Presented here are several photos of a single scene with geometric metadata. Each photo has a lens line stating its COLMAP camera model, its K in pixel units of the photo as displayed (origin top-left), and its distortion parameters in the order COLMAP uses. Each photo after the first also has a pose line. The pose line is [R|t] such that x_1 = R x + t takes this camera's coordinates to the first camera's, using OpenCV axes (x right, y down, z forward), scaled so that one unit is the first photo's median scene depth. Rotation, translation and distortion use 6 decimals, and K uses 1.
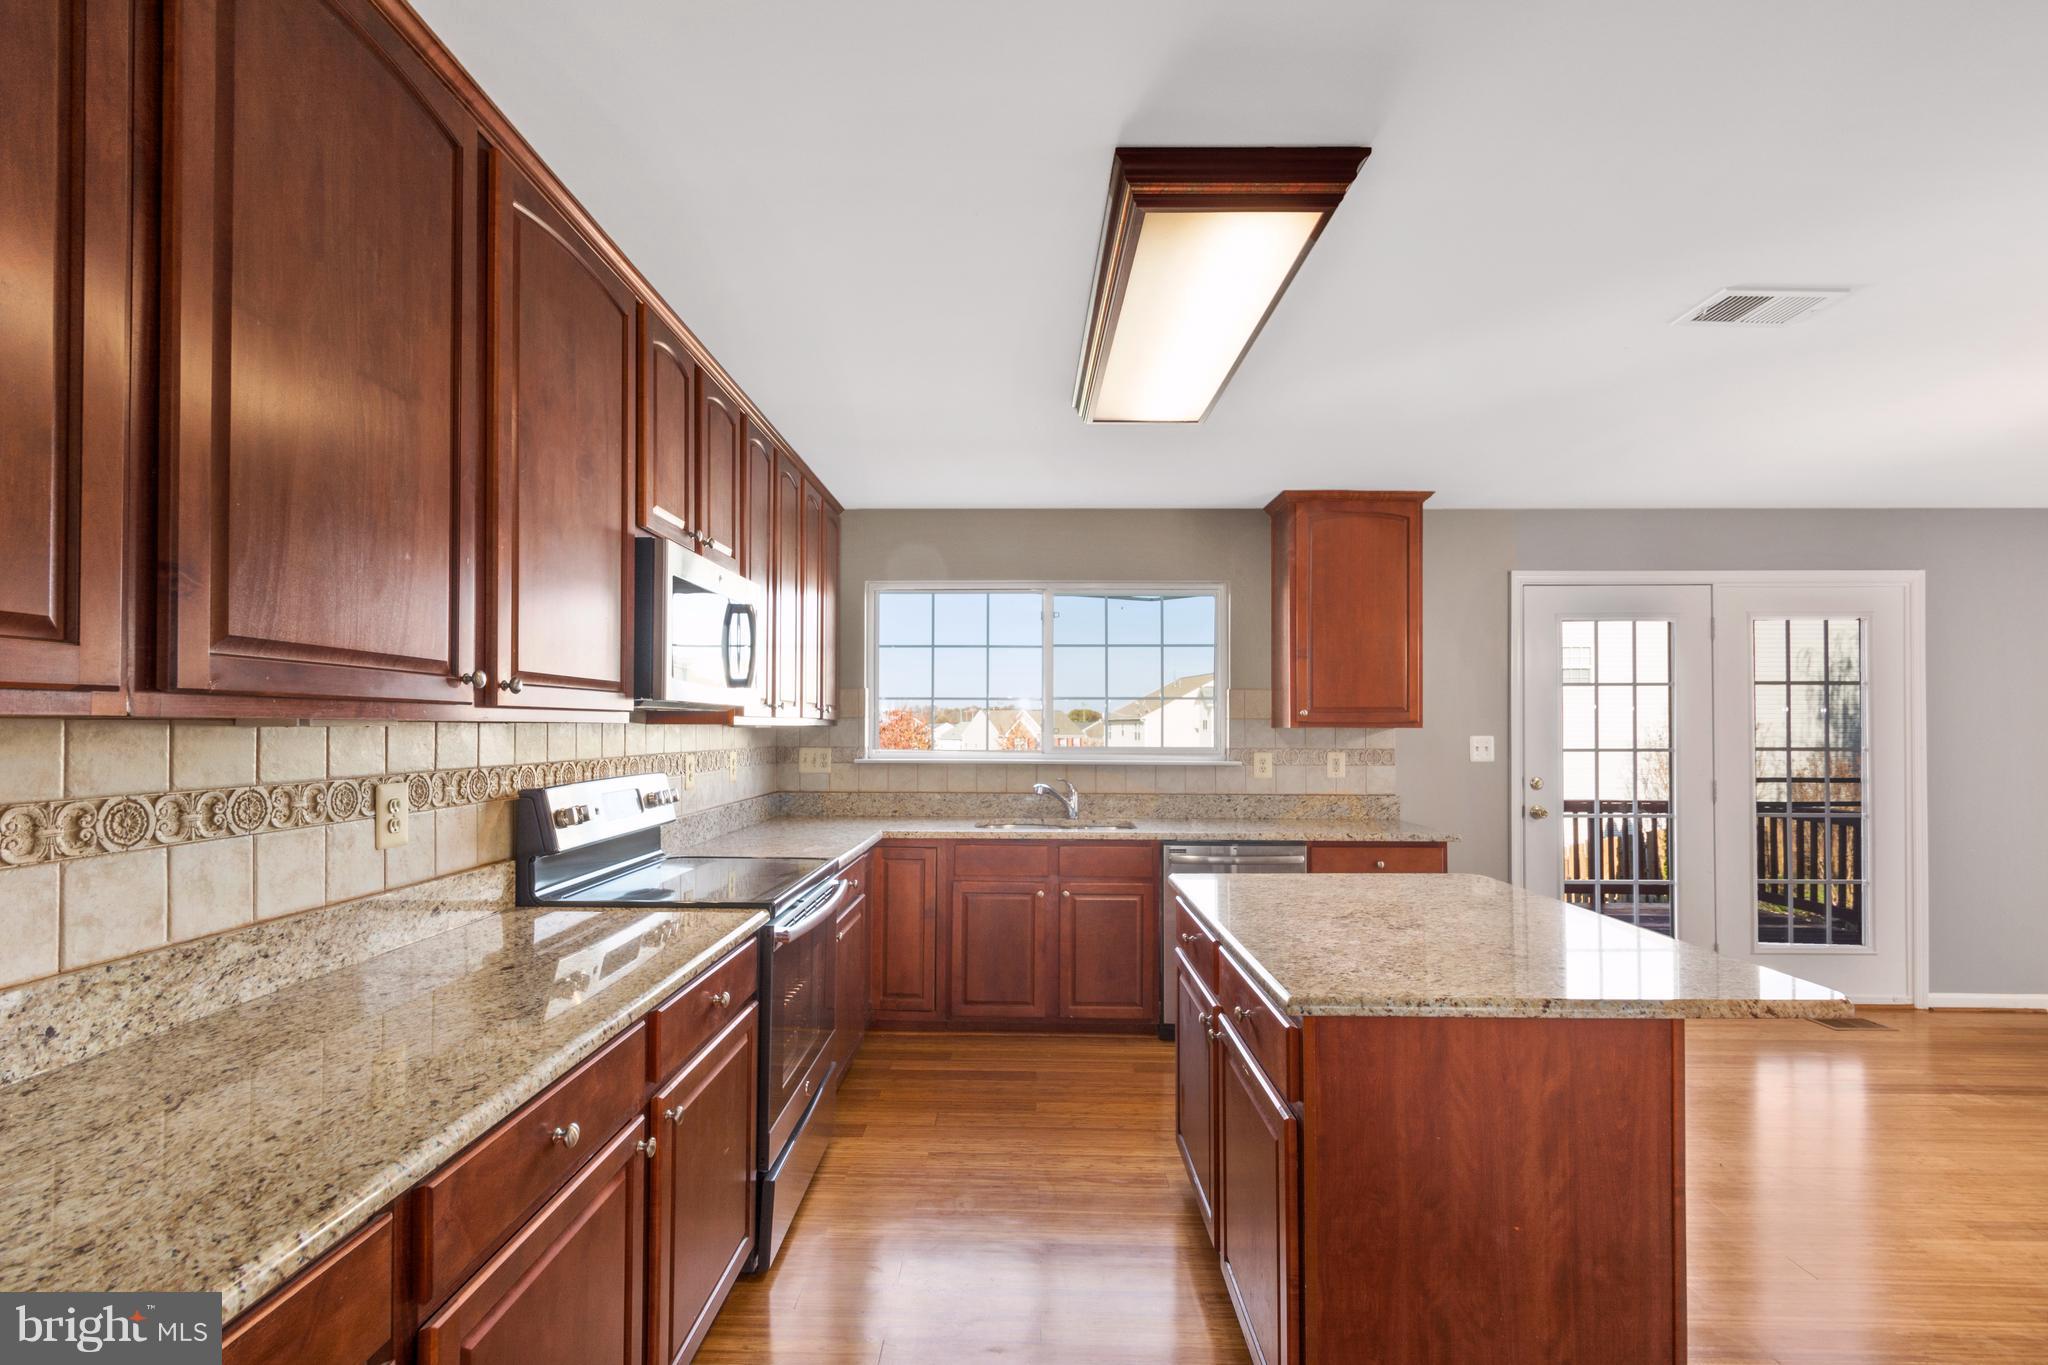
lens RADIAL K [[902.1, 0, 1019.2], [0, 902.1, 707.6], [0, 0, 1]] dist [0.011489, -0.000330]
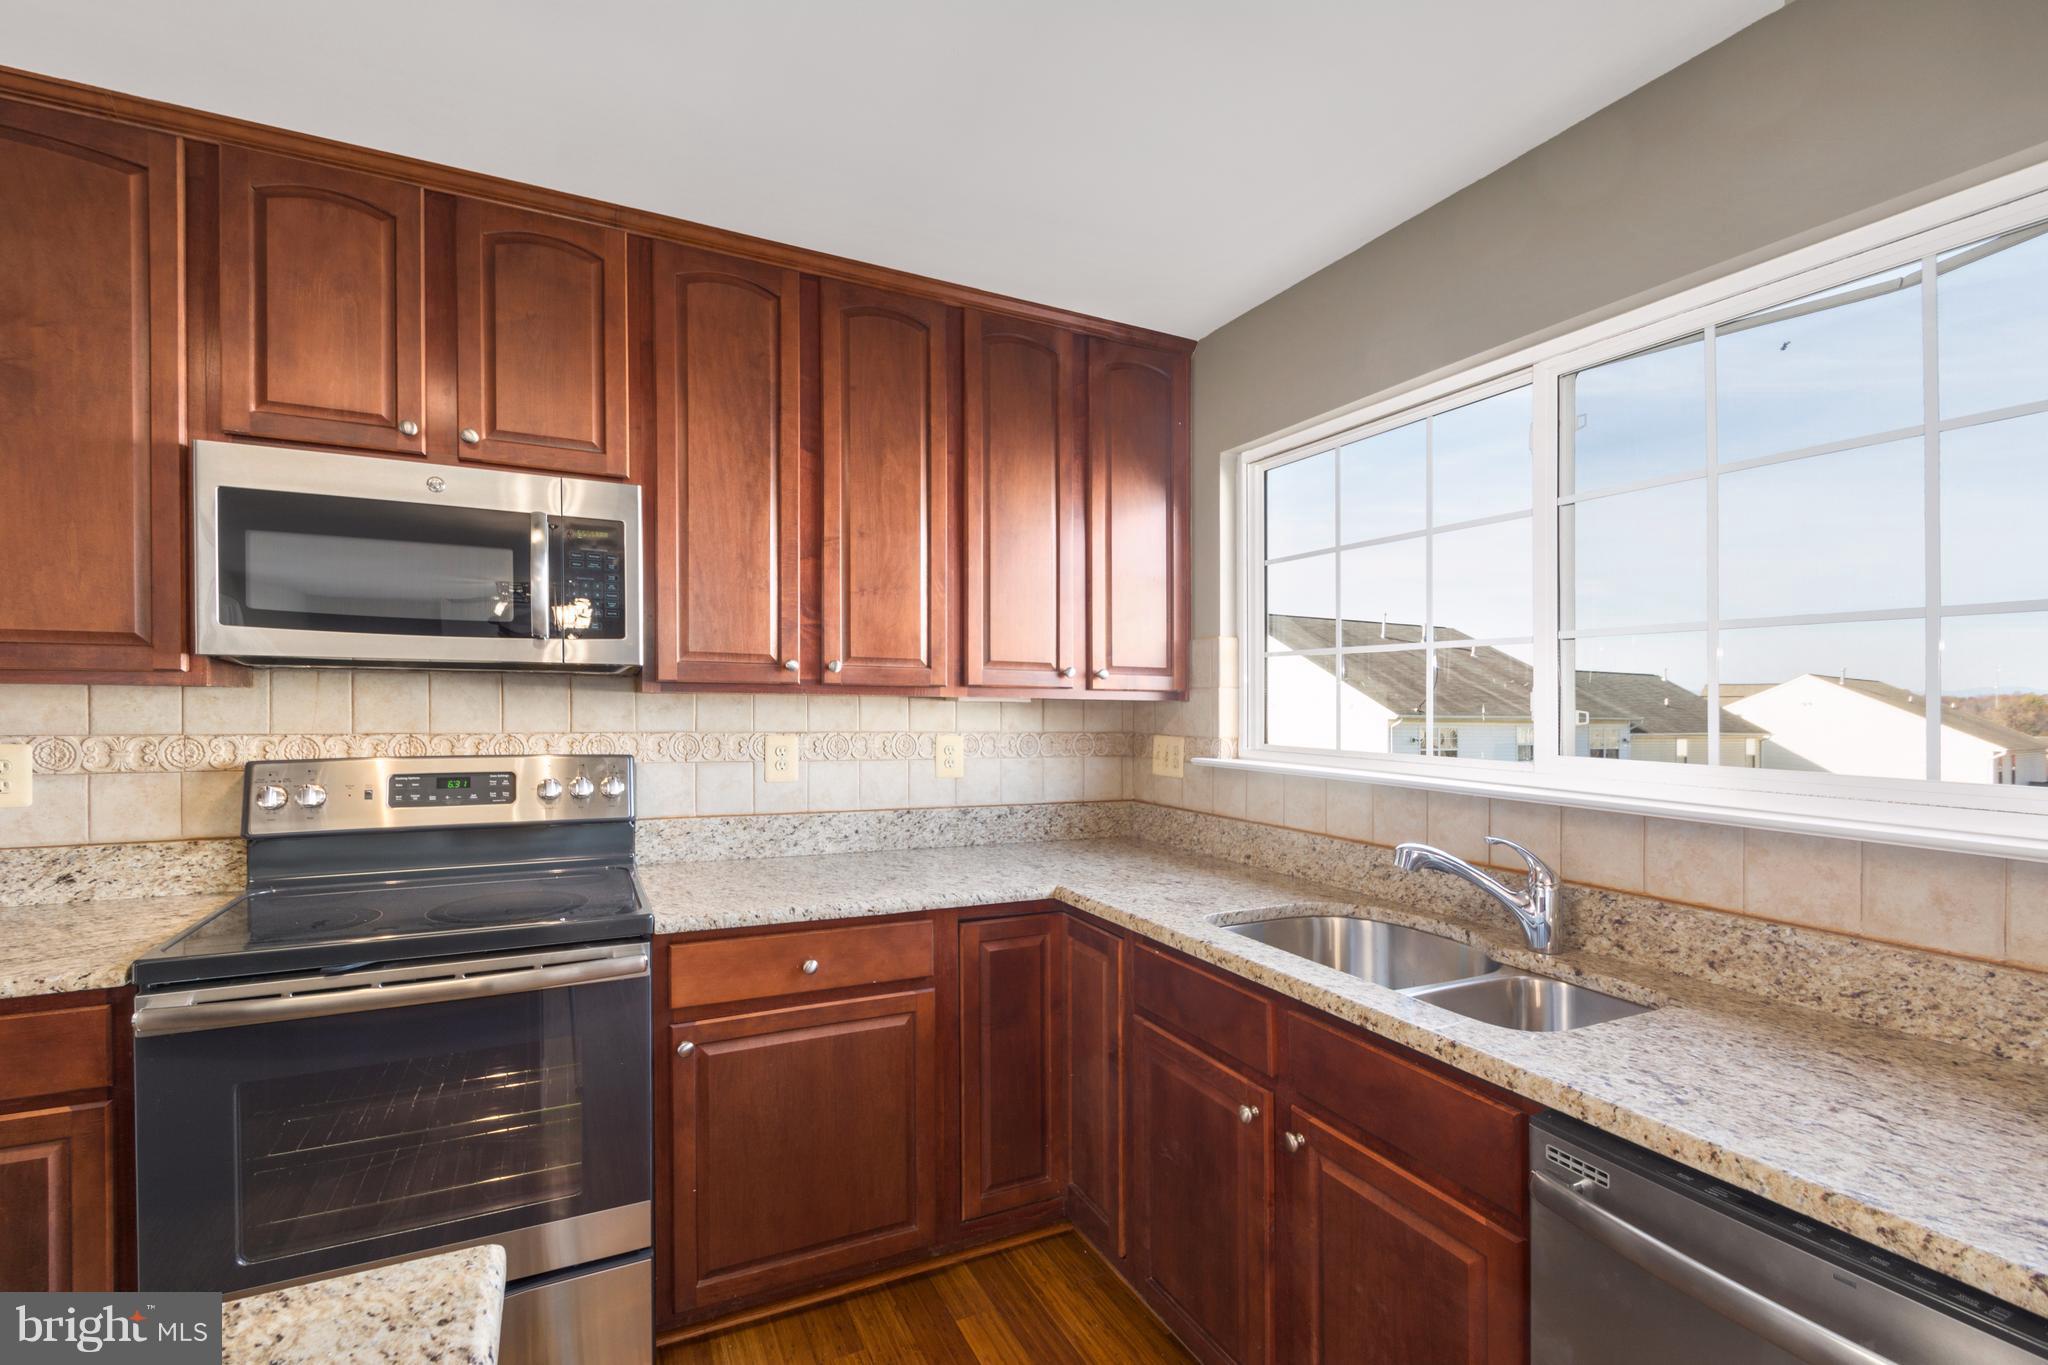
lens RADIAL K [[902.1, 0, 1019.2], [0, 902.1, 707.6], [0, 0, 1]] dist [0.011489, -0.000330]
pose [[0.446666, 0.005977, -0.894681, 0.293799], [0.008713, 0.999901, 0.011029, 0.016713], [0.894658, -0.012722, 0.446570, 0.630080]]
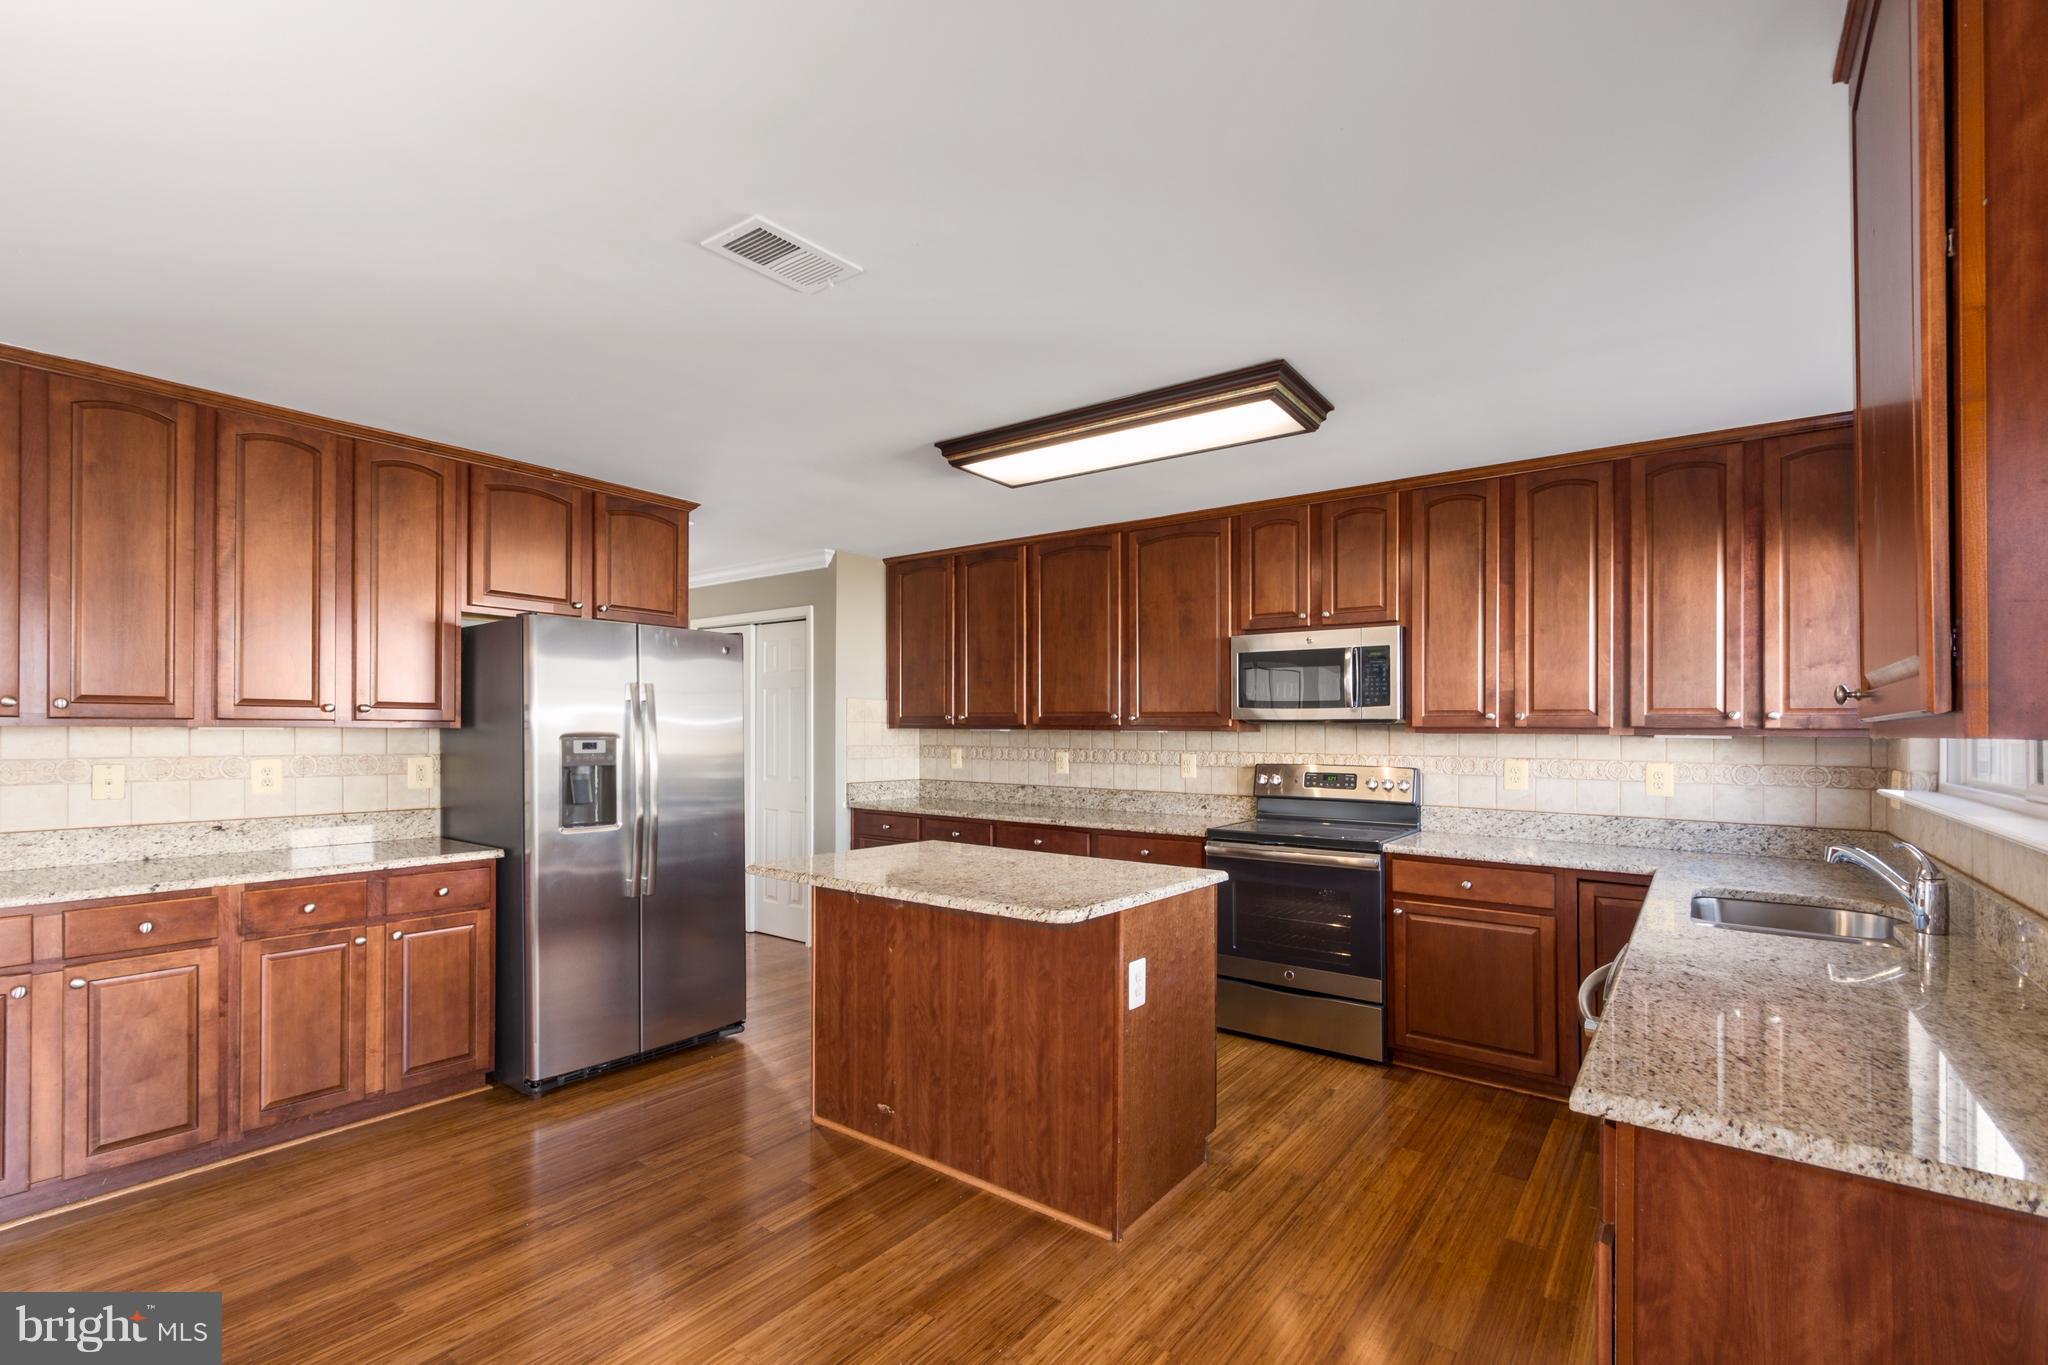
lens RADIAL K [[918.2, 0, 1009.4], [0, 918.2, 723.2], [0, 0, 1]] dist [0.014136, 0.000028]
pose [[-0.596992, -0.014021, -0.802125, 0.726918], [0.006799, 0.999723, -0.022535, 0.020073], [0.802219, -0.018907, -0.596731, 0.886455]]
